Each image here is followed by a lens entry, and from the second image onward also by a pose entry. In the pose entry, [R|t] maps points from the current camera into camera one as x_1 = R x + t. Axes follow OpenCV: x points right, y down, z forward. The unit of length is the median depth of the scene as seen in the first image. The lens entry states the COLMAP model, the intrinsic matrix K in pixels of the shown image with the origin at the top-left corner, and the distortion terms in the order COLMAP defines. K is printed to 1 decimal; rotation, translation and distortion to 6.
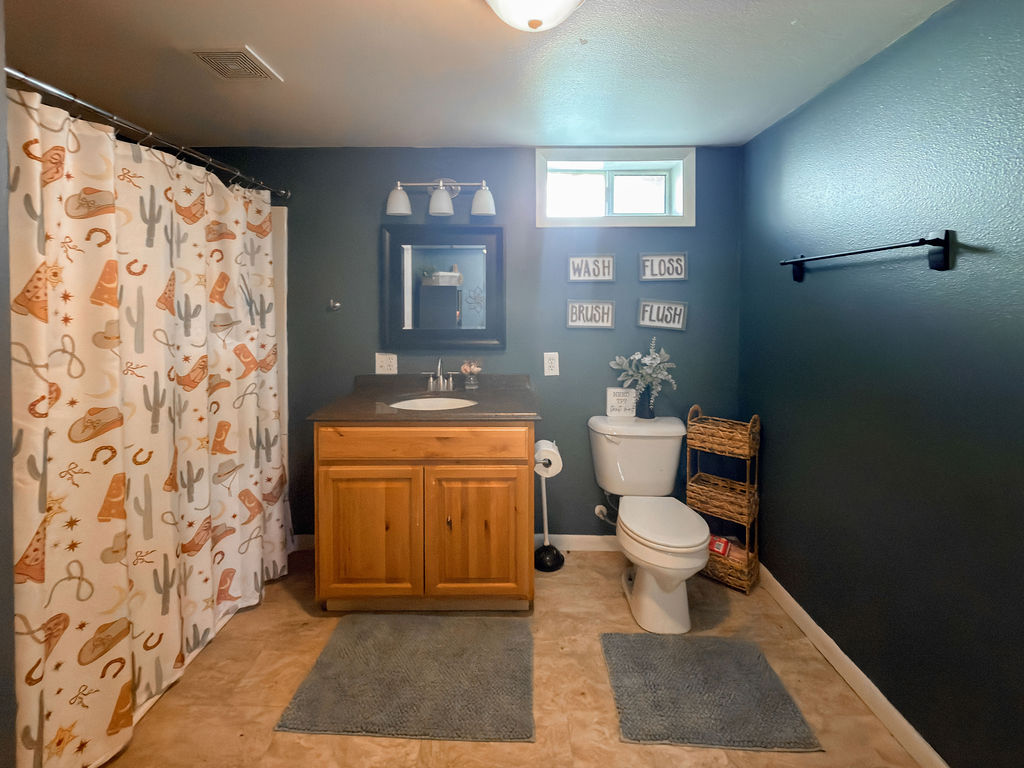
lens RADIAL K [[439.4, 0, 514.3], [0, 439.4, 309.6], [0, 0, 1]] dist [0.000282, -0.000170]
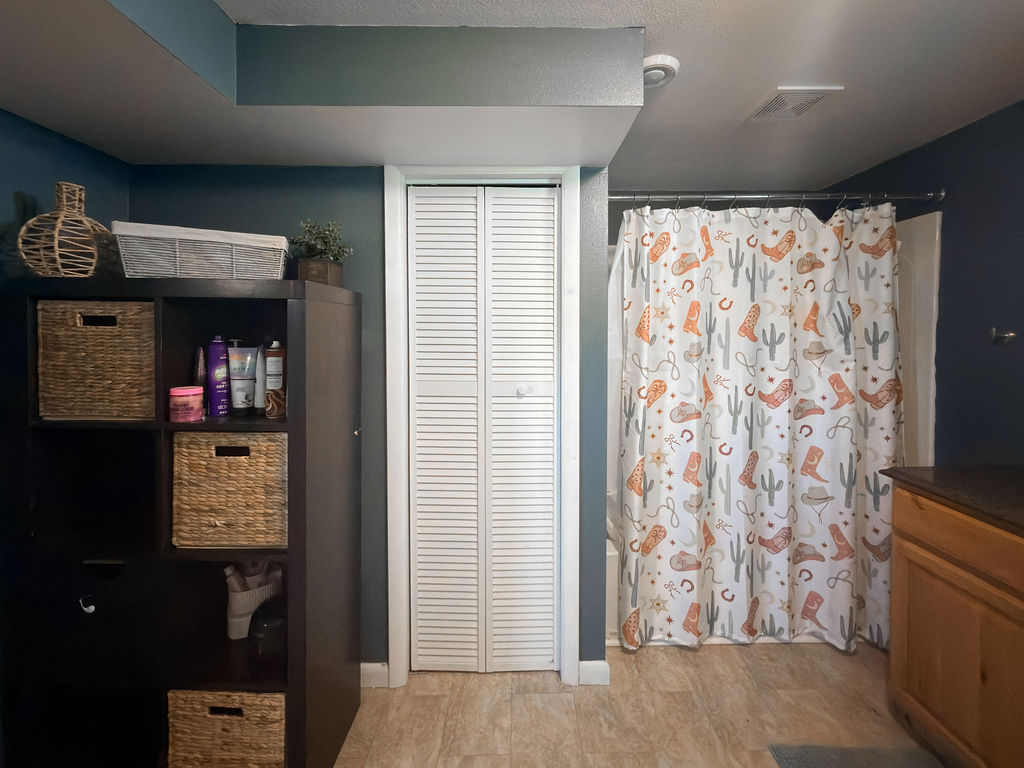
lens RADIAL K [[431.6, 0, 515.1], [0, 431.6, 336.8], [0, 0, 1]] dist [-0.000683, -0.000197]
pose [[0.008247, 0.019473, -0.999776, 0.326043], [-0.018337, 0.999645, 0.019319, -0.008523], [0.999798, 0.018174, 0.008601, 0.281159]]
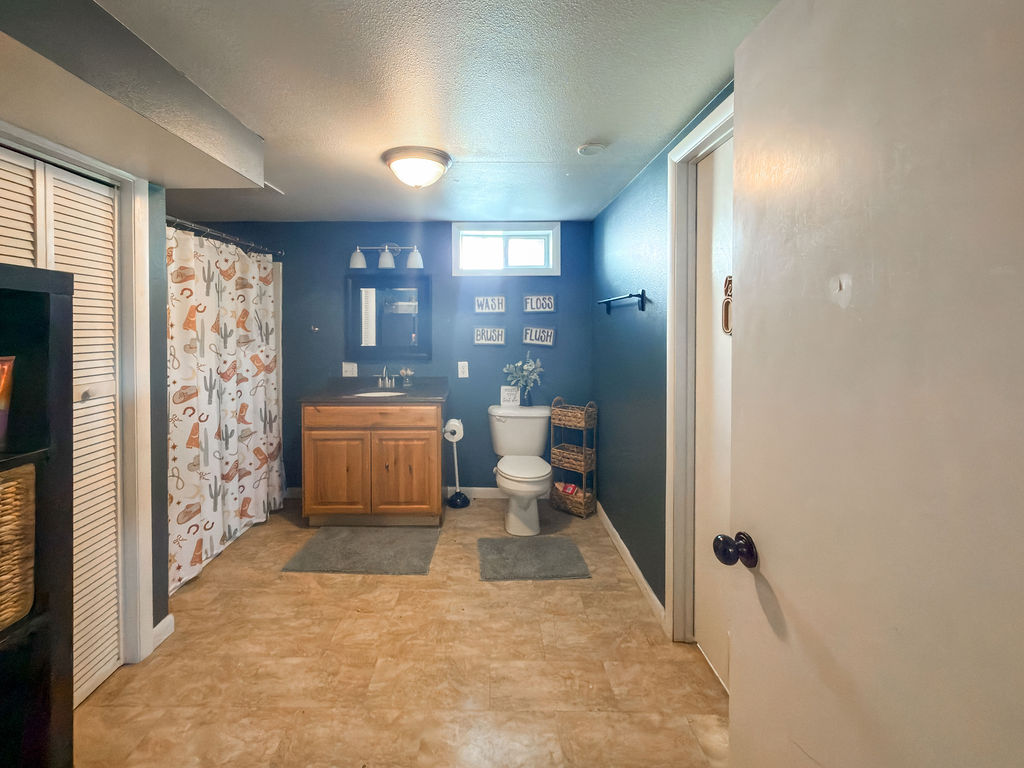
lens RADIAL K [[433.1, 0, 490.2], [0, 433.1, 330.9], [0, 0, 1]] dist [-0.000057, 0.000026]
pose [[1.000000, -0.000605, 0.000761, 0.216740], [0.000608, 0.999989, -0.004748, 0.002572], [-0.000758, 0.004748, 0.999988, -0.547338]]
